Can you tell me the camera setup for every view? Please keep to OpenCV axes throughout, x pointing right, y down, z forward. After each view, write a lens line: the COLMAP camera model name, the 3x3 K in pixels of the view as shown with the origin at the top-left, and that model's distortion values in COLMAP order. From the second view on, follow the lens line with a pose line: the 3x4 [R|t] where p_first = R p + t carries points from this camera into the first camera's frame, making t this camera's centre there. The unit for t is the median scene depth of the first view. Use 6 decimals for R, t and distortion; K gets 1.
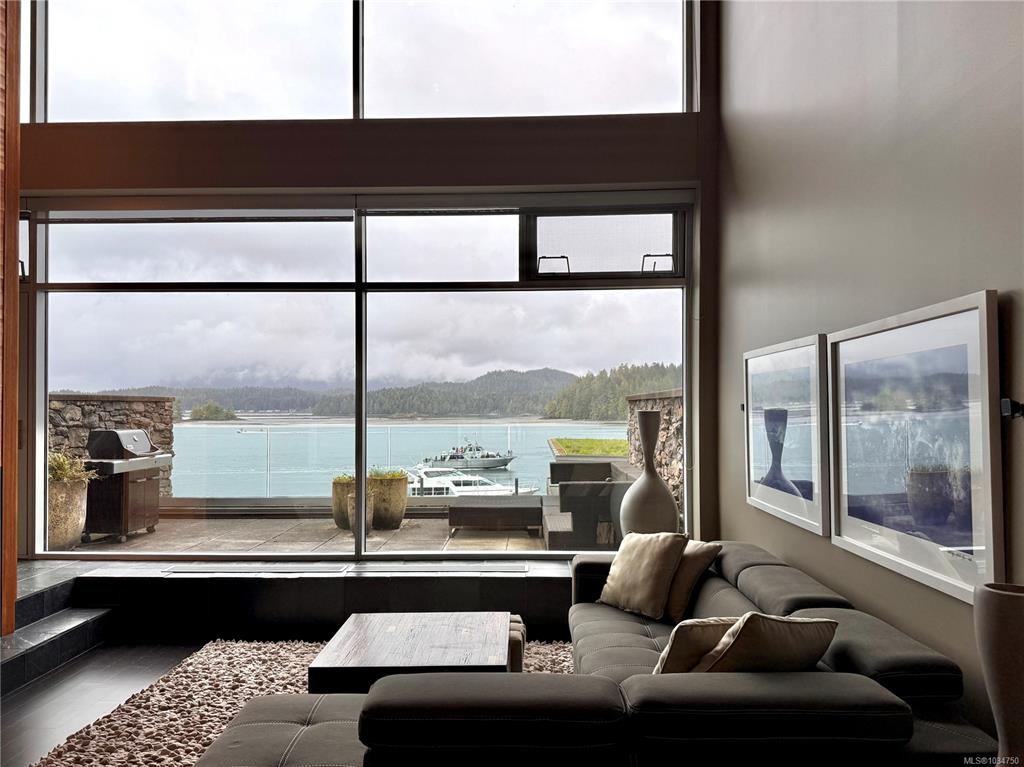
lens RADIAL K [[775.0, 0, 507.7], [0, 775.0, 392.2], [0, 0, 1]] dist [0.061139, -0.012313]
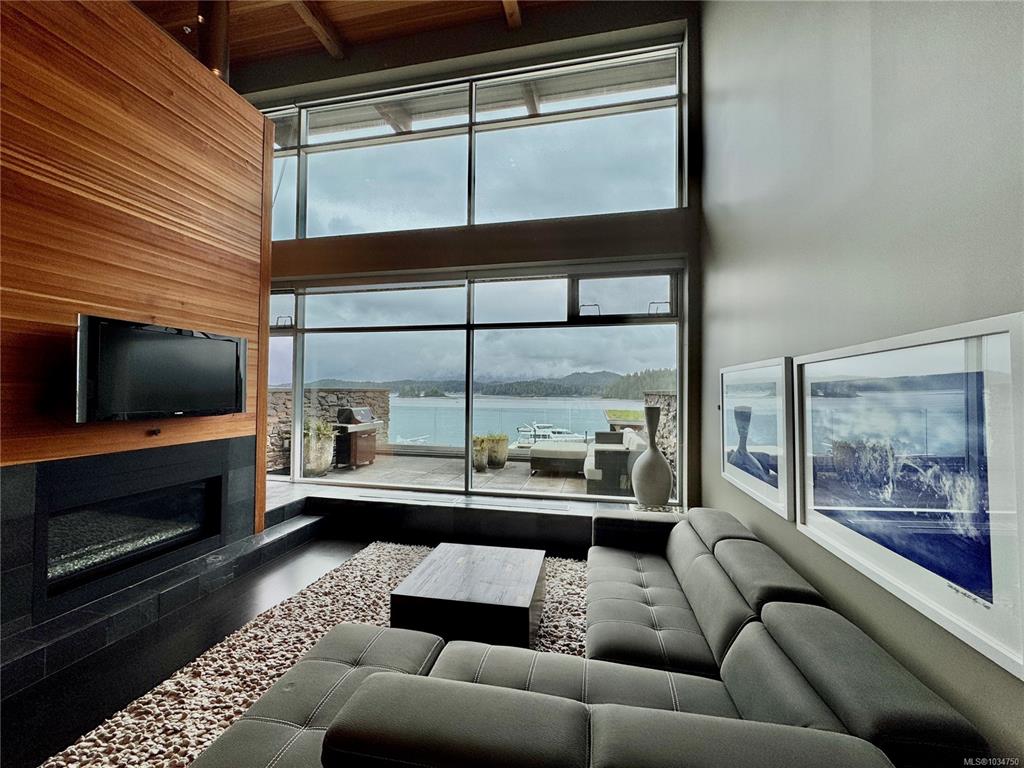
lens RADIAL K [[408.3, 0, 515.4], [0, 408.3, 382.7], [0, 0, 1]] dist [-0.003491, 0.000209]
pose [[0.986578, 0.007324, -0.163129, 0.047568], [-0.007658, 0.999970, -0.001421, -0.017414], [0.163113, 0.002651, 0.986604, 0.173880]]
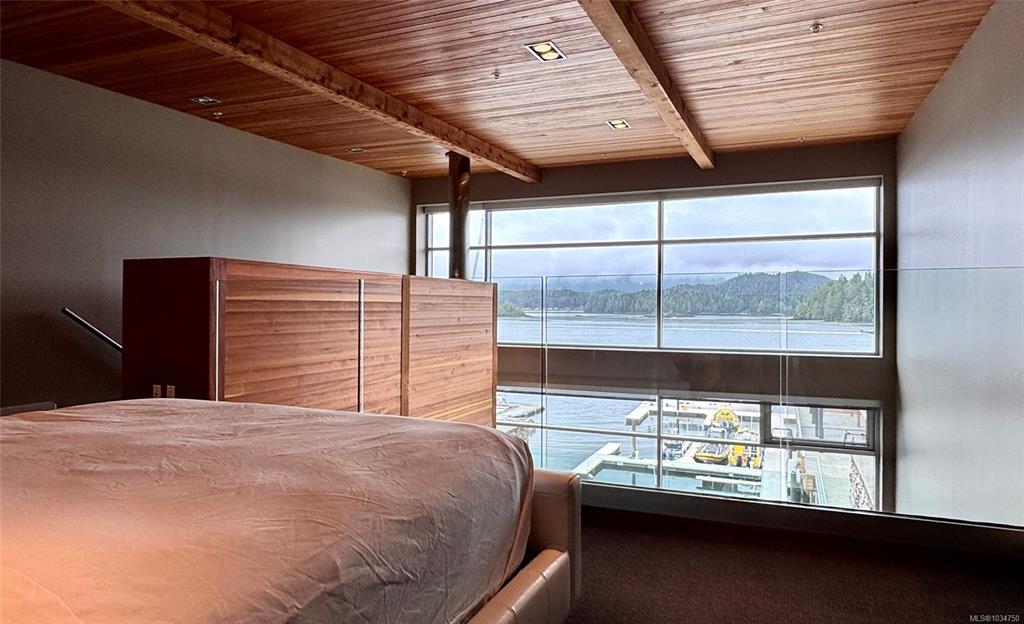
lens RADIAL K [[656.1, 0, 492.2], [0, 656.1, 300.6], [0, 0, 1]] dist [0.005732, -0.001351]
pose [[0.926947, 0.000965, -0.375190, 0.011679], [0.002988, 0.999946, 0.009954, -0.460430], [0.375179, -0.010347, 0.926895, -0.497097]]
